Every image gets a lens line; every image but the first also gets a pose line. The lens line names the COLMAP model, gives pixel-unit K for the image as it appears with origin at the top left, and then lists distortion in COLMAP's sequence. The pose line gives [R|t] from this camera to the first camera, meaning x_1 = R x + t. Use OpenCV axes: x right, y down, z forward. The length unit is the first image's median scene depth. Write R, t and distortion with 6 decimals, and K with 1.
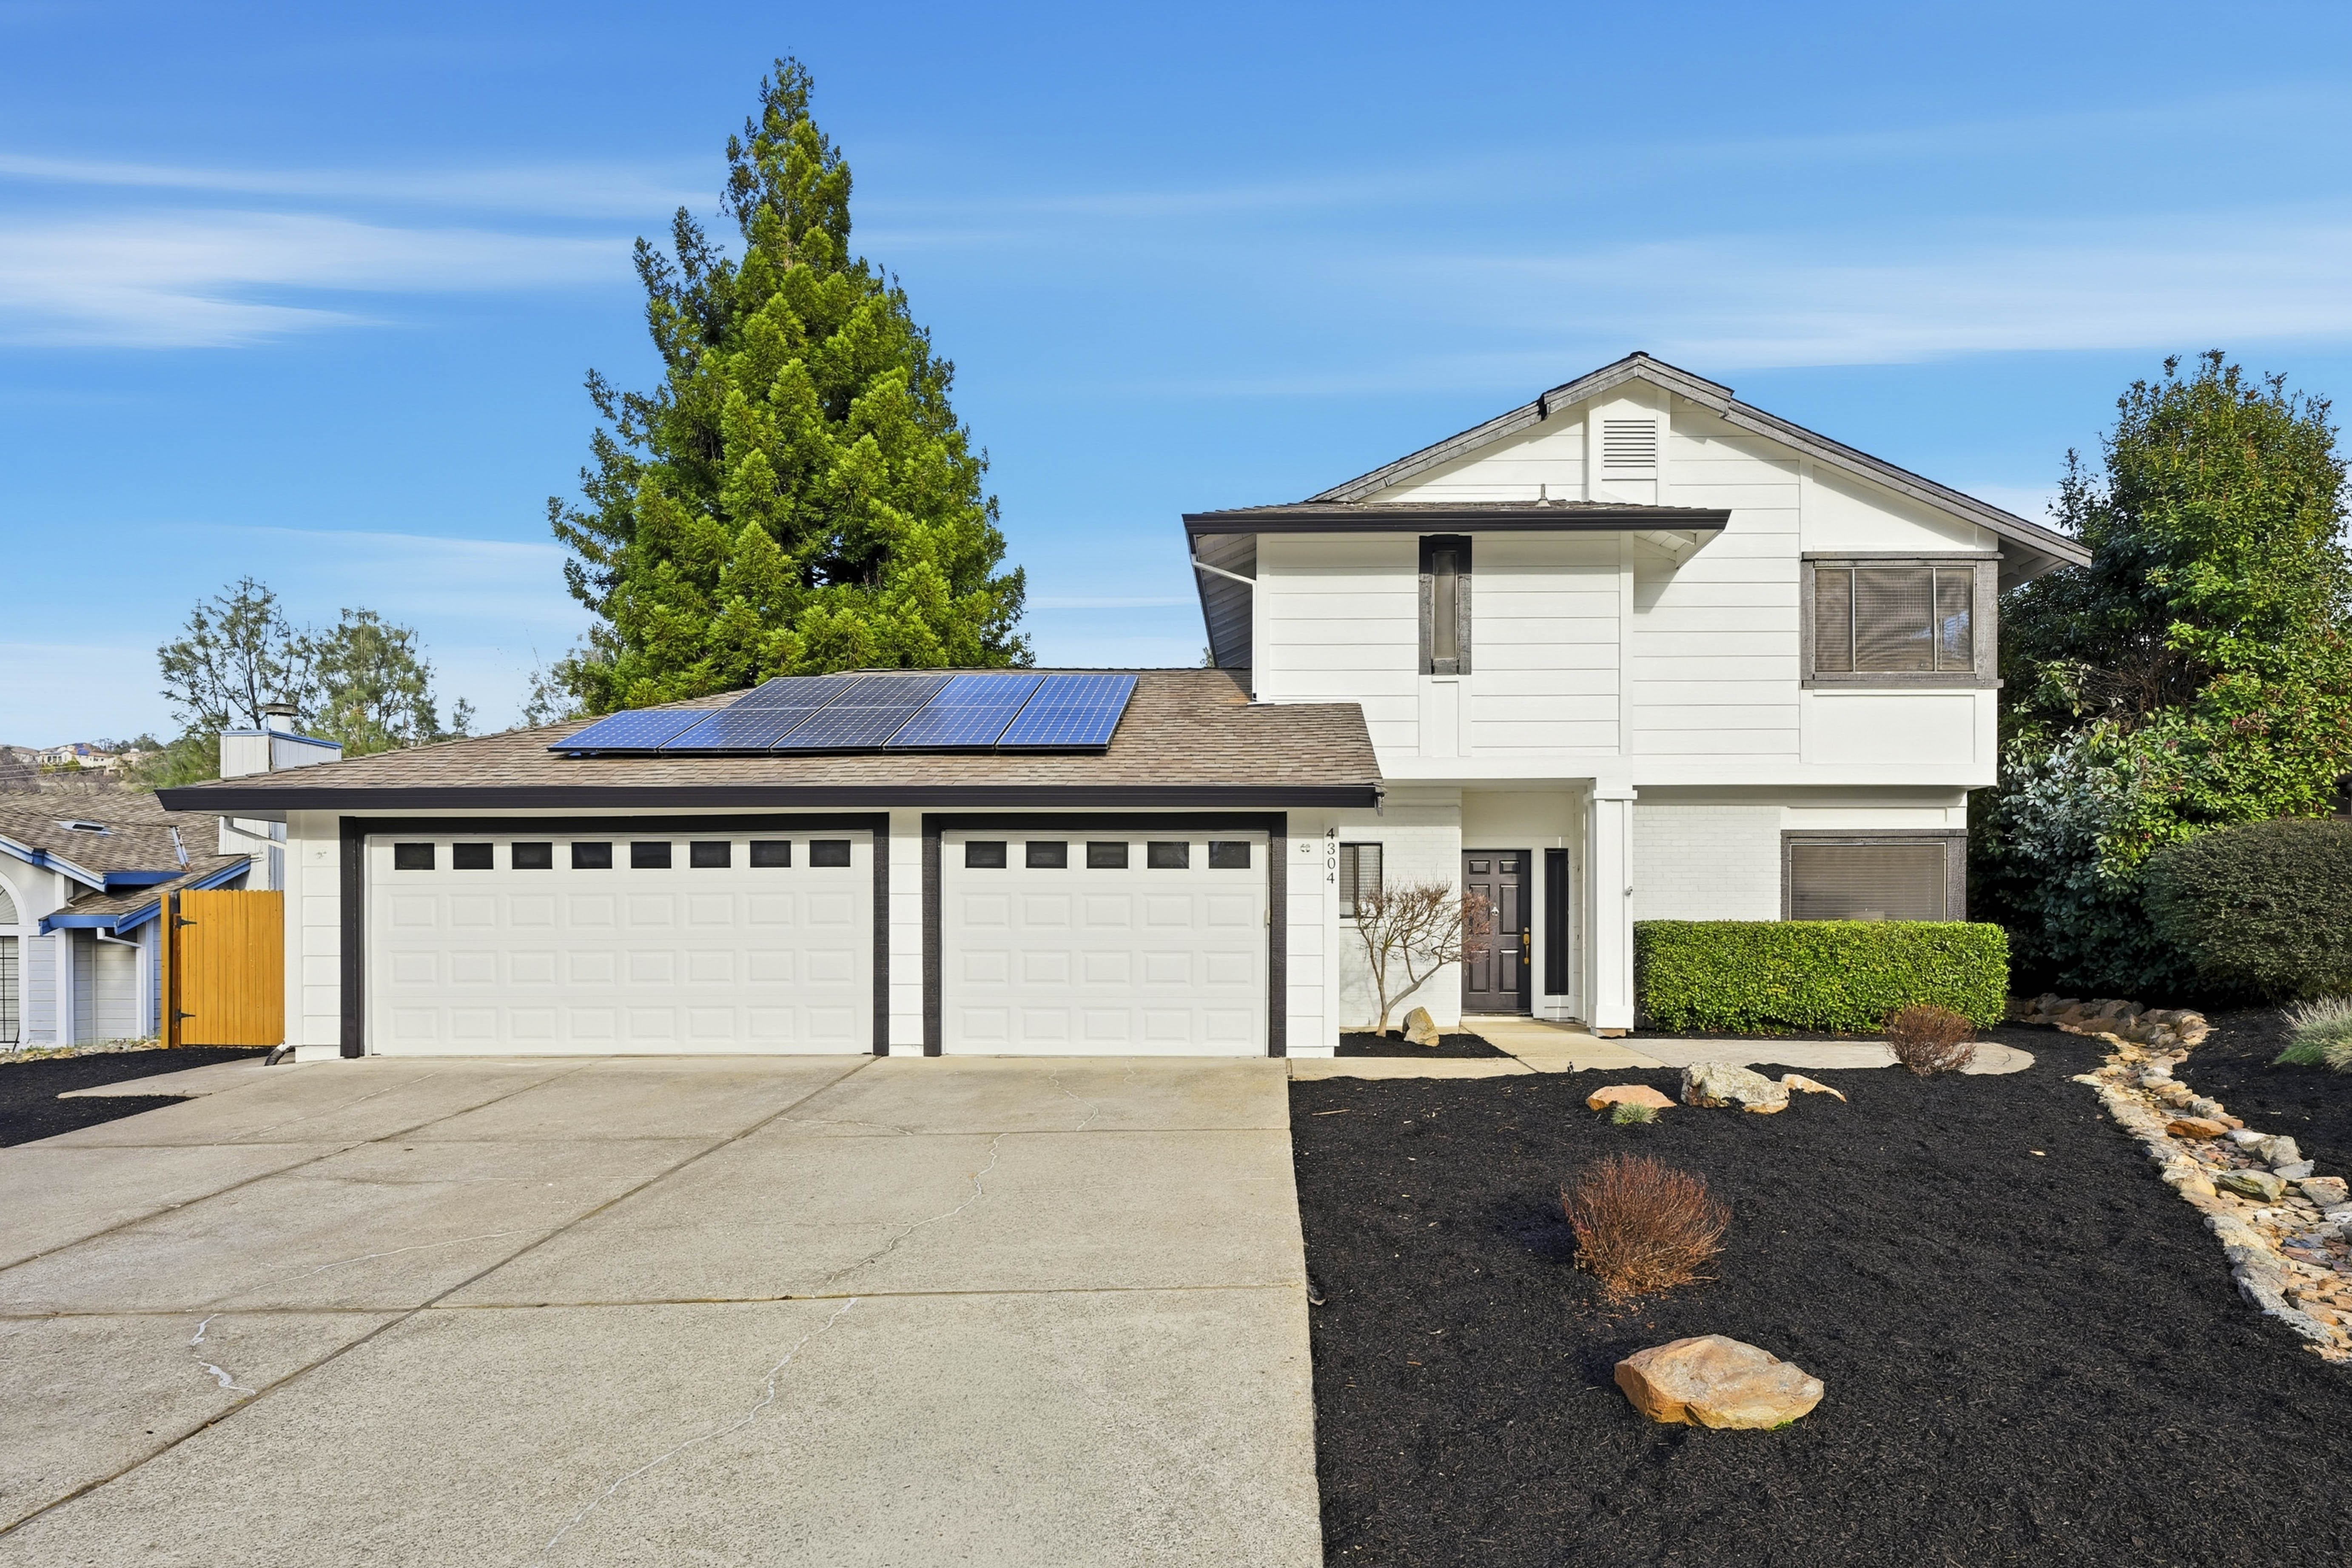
lens RADIAL K [[1205.6, 0, 1202.8], [0, 1205.6, 886.5], [0, 0, 1]] dist [0.000832, -0.000442]
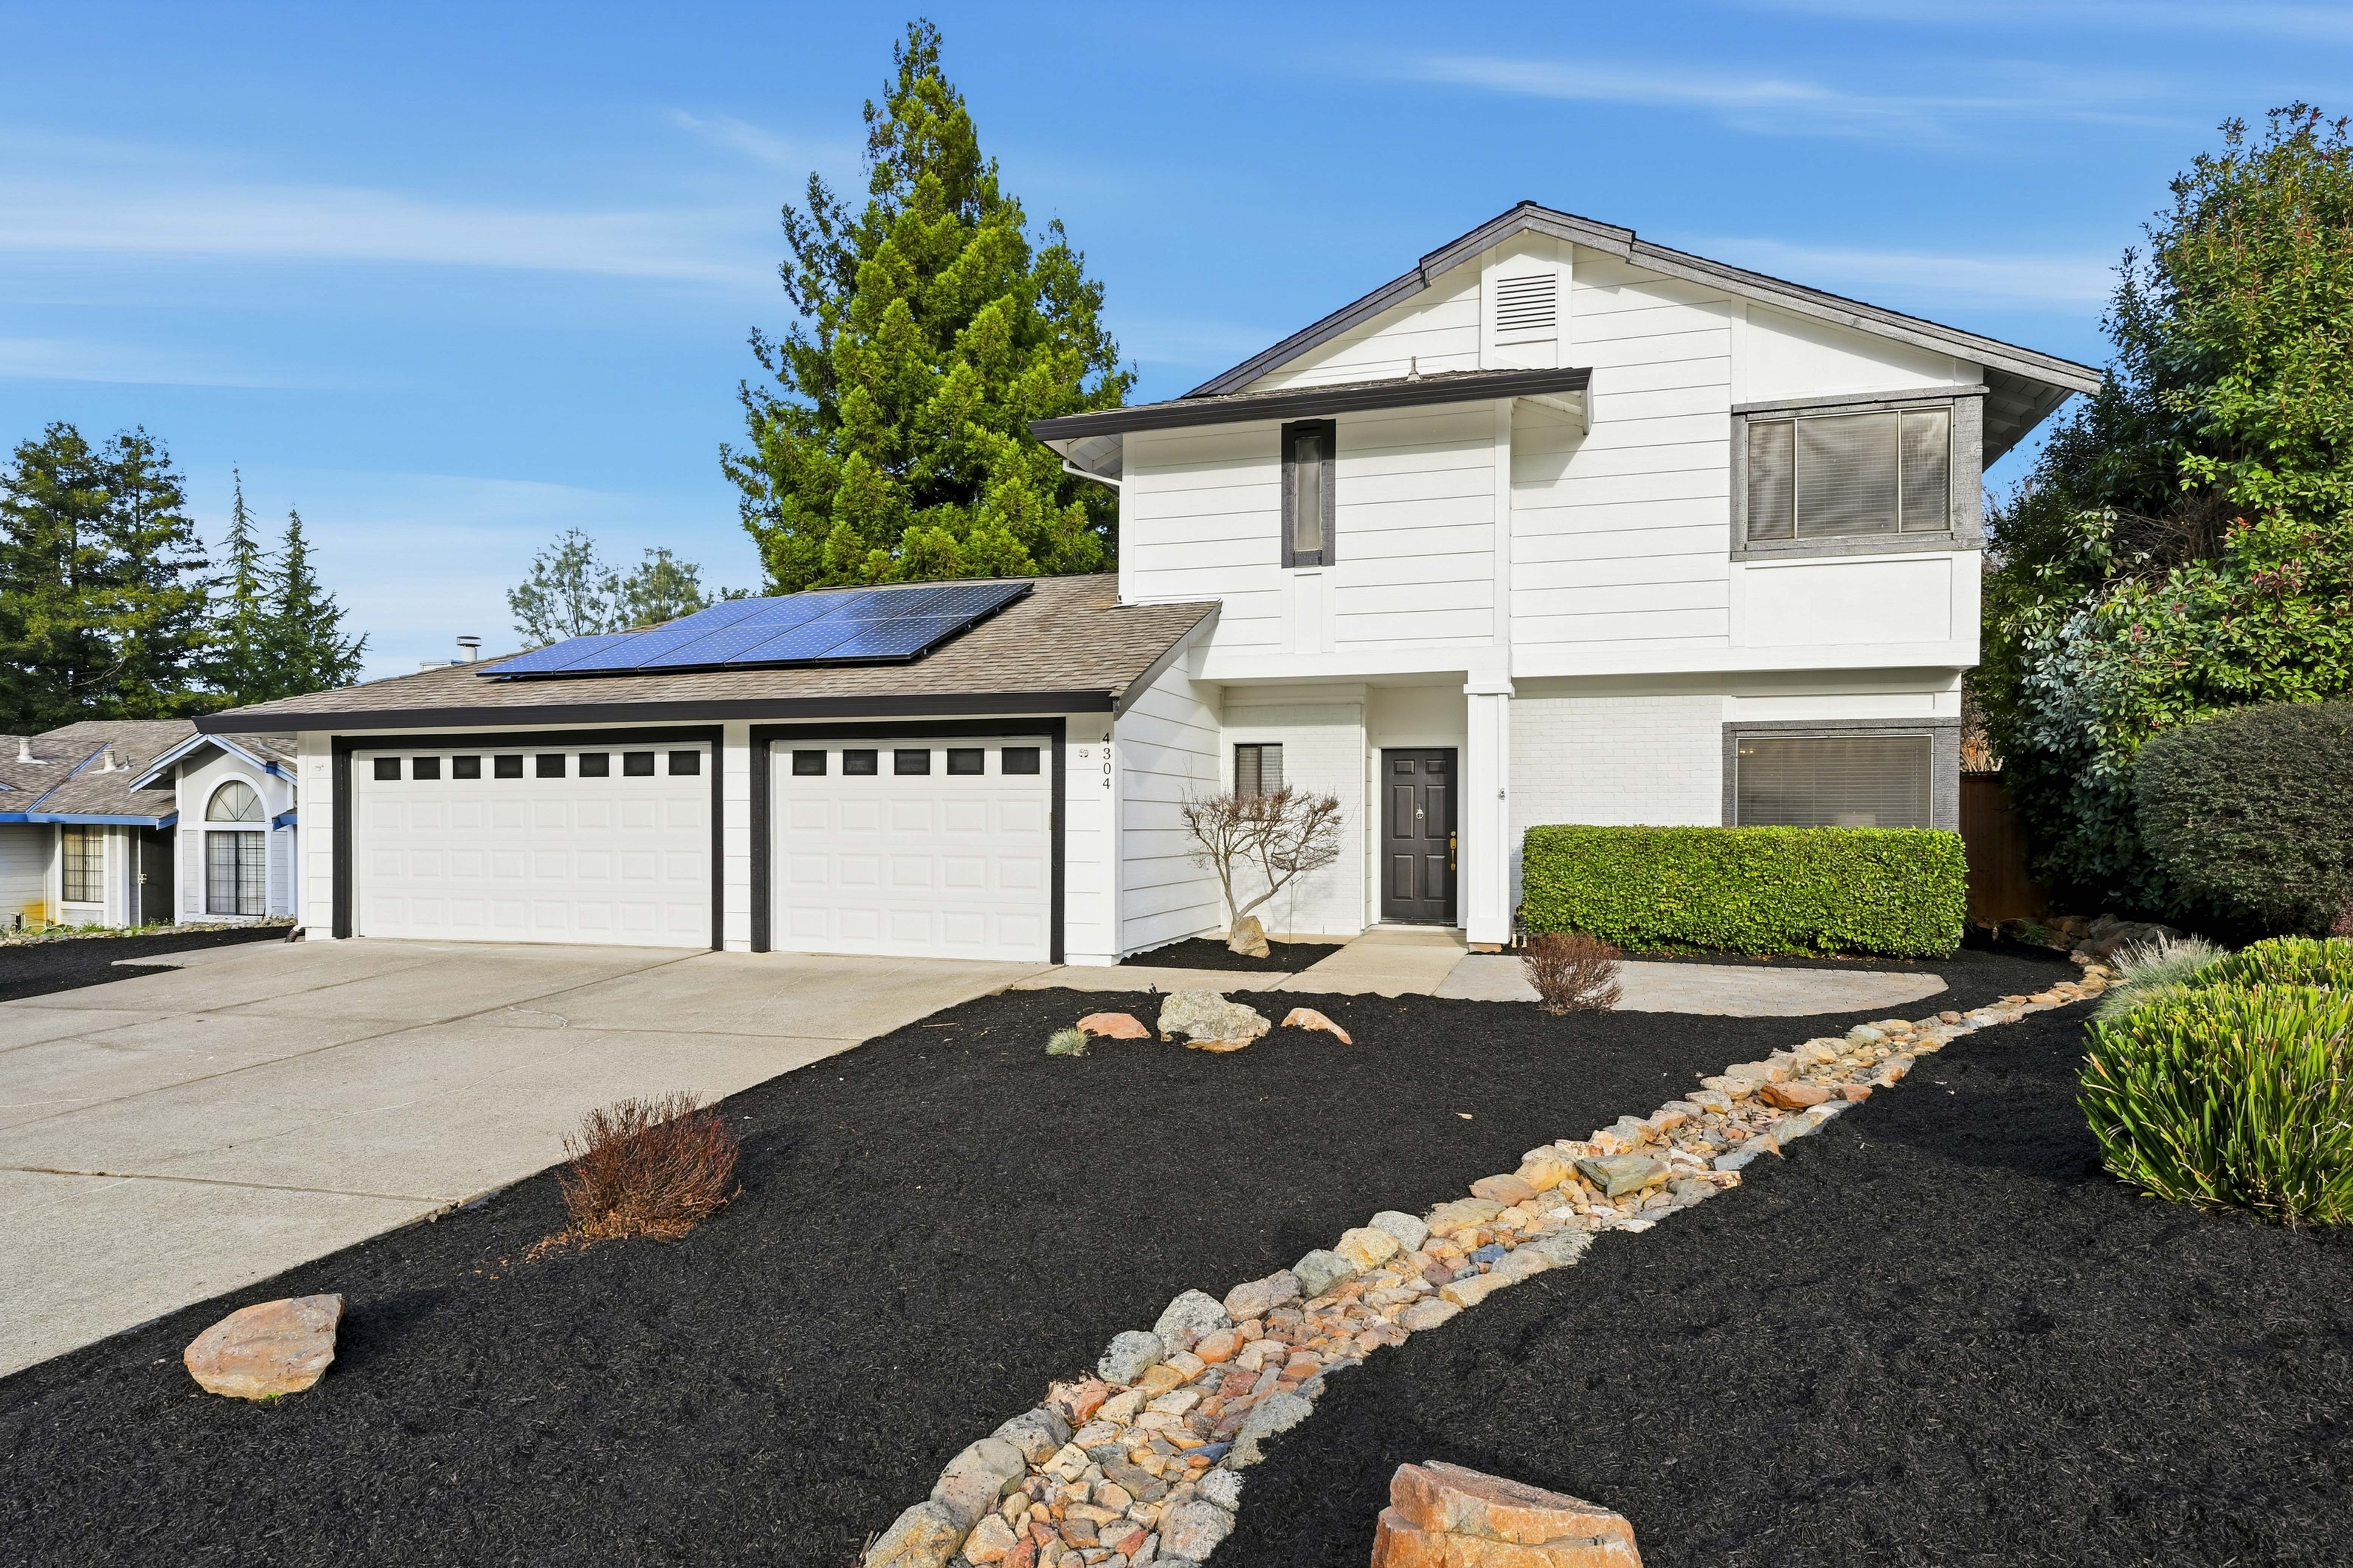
lens RADIAL K [[1181.6, 0, 1176.6], [0, 1181.6, 786.3], [0, 0, 1]] dist [-0.000077, -0.000704]
pose [[0.967624, -0.004814, -0.252351, 0.332251], [0.006203, 0.999970, 0.004706, -0.007541], [0.252320, -0.006119, 0.967624, 0.068877]]
